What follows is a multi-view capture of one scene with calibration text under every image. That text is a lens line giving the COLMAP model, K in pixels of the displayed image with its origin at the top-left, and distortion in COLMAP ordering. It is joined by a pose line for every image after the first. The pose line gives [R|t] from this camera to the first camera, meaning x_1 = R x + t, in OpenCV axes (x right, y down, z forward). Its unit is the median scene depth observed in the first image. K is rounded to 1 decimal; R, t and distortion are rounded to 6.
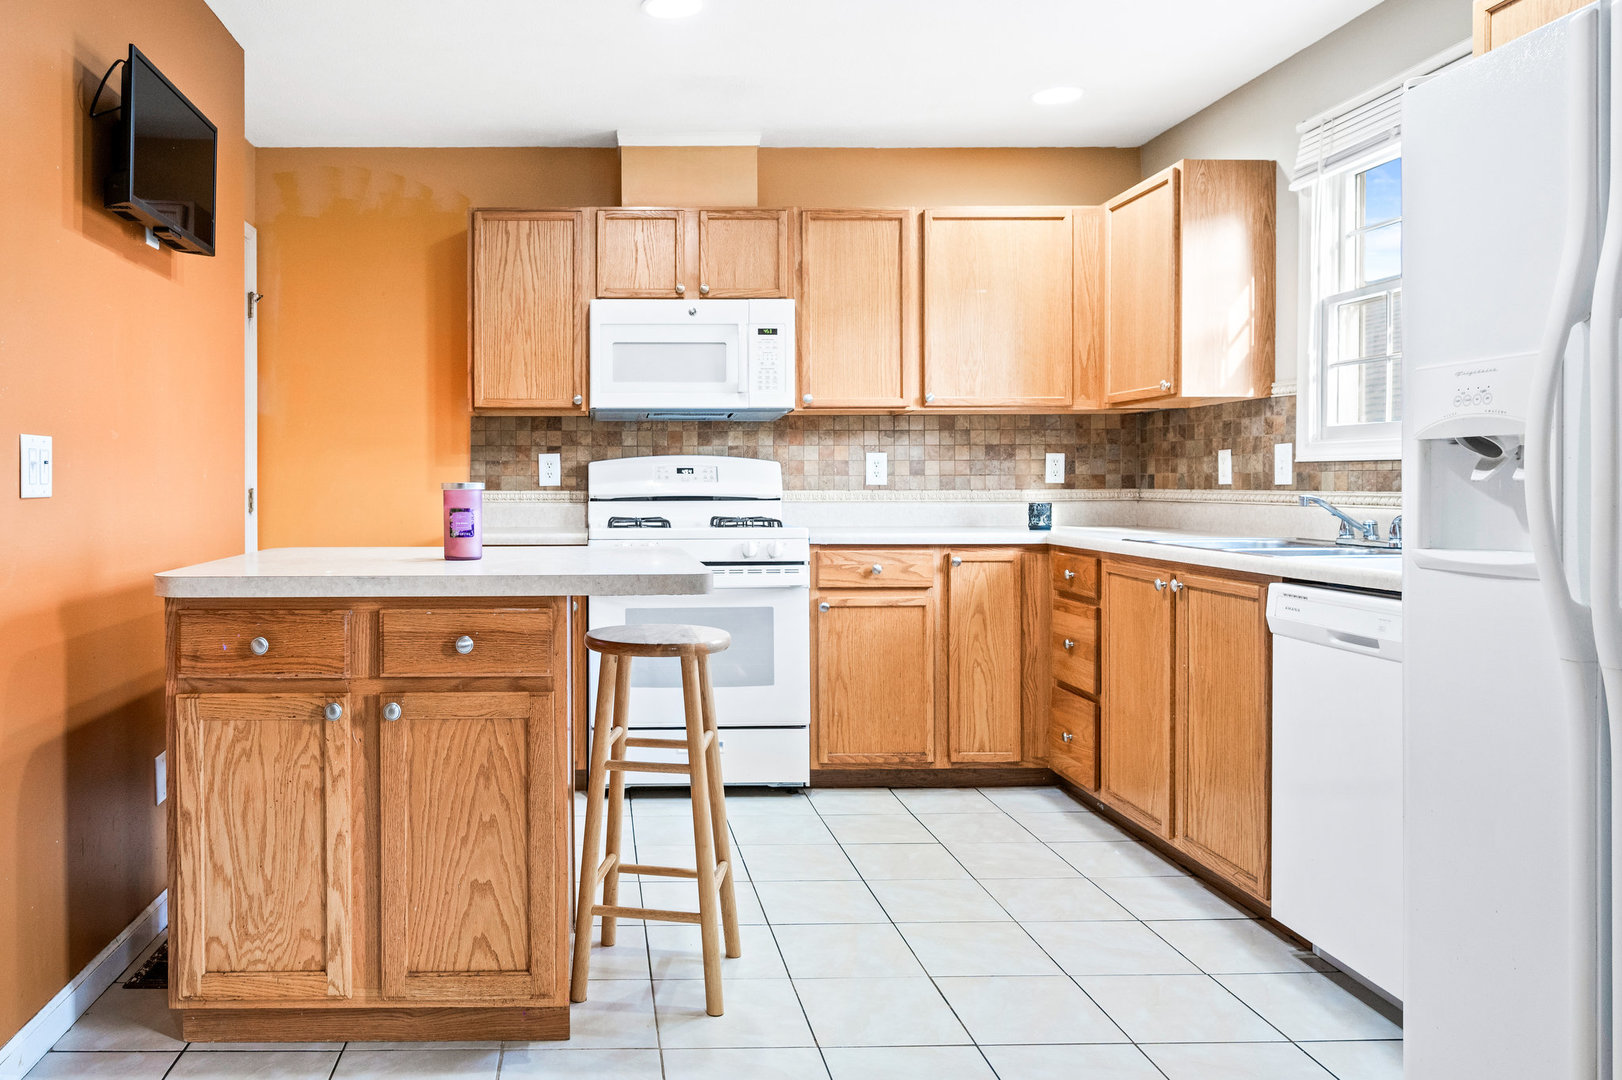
lens RADIAL K [[1137.6, 0, 598.6], [0, 1137.6, 501.9], [0, 0, 1]] dist [0.000741, 0.000711]
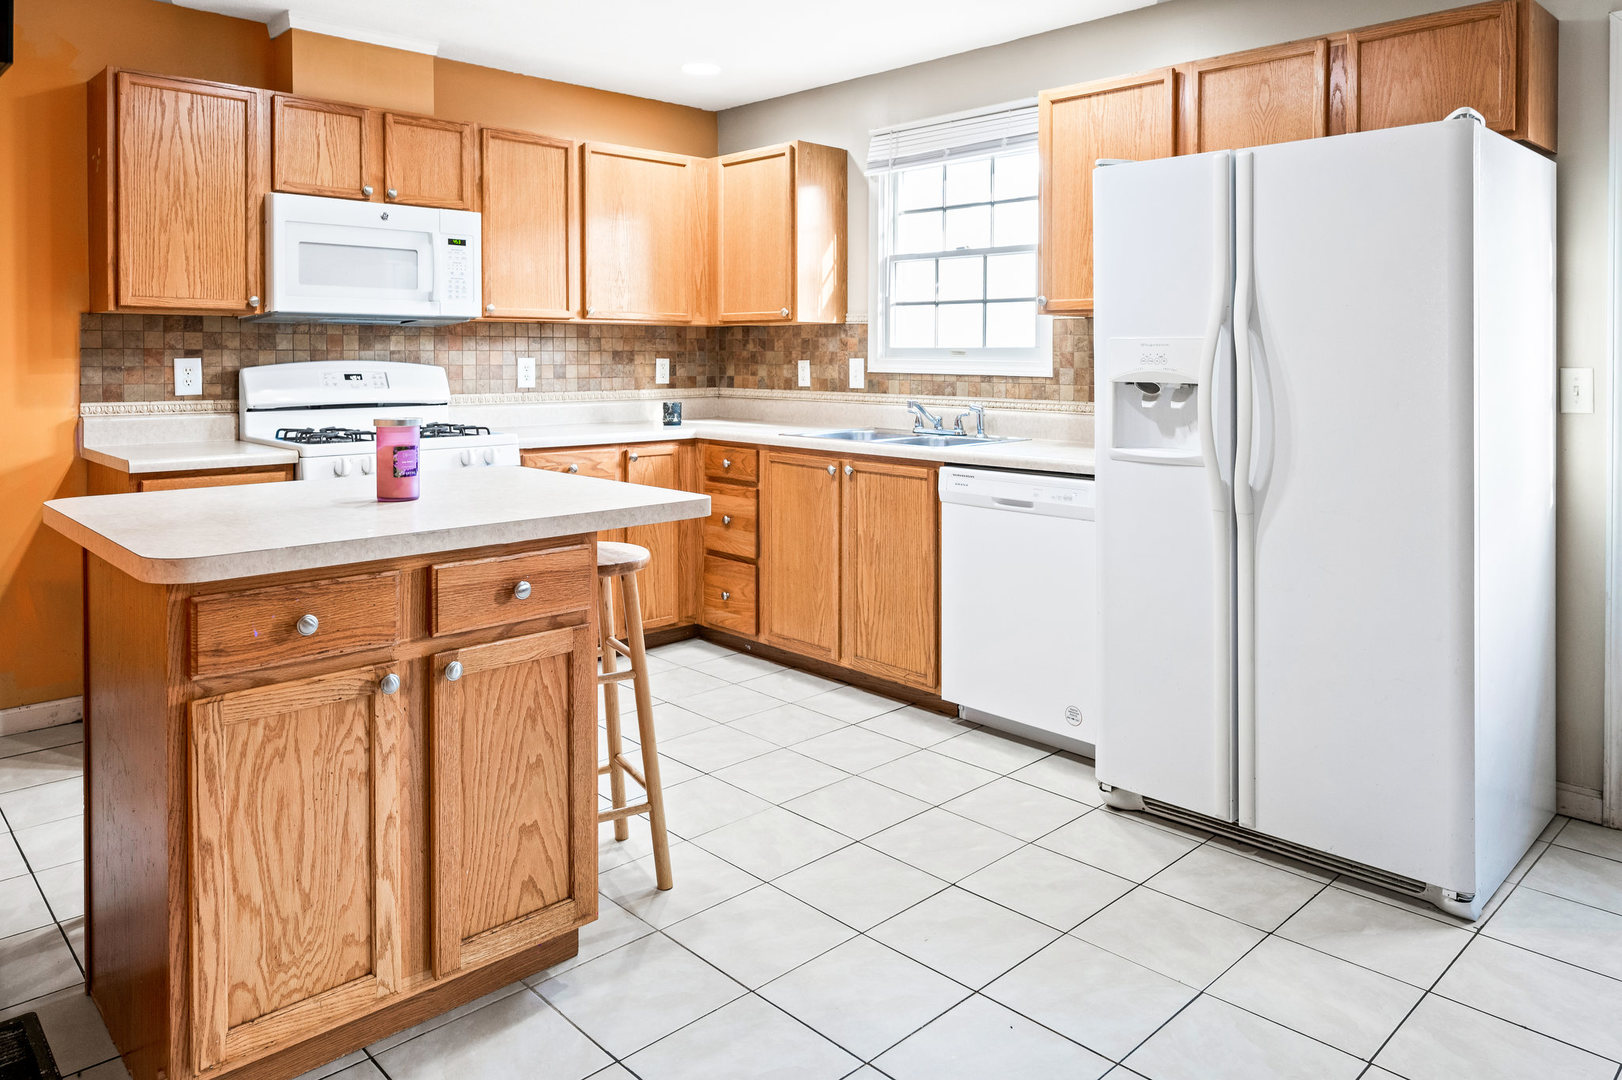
lens RADIAL K [[1099.0, 0, 814.8], [0, 1099.0, 369.1], [0, 0, 1]] dist [-0.004510, 0.003177]
pose [[0.726348, -0.005102, 0.687309, -0.326699], [0.007334, 0.999973, -0.000328, -0.036127], [-0.687288, 0.005279, 0.726365, 0.069015]]
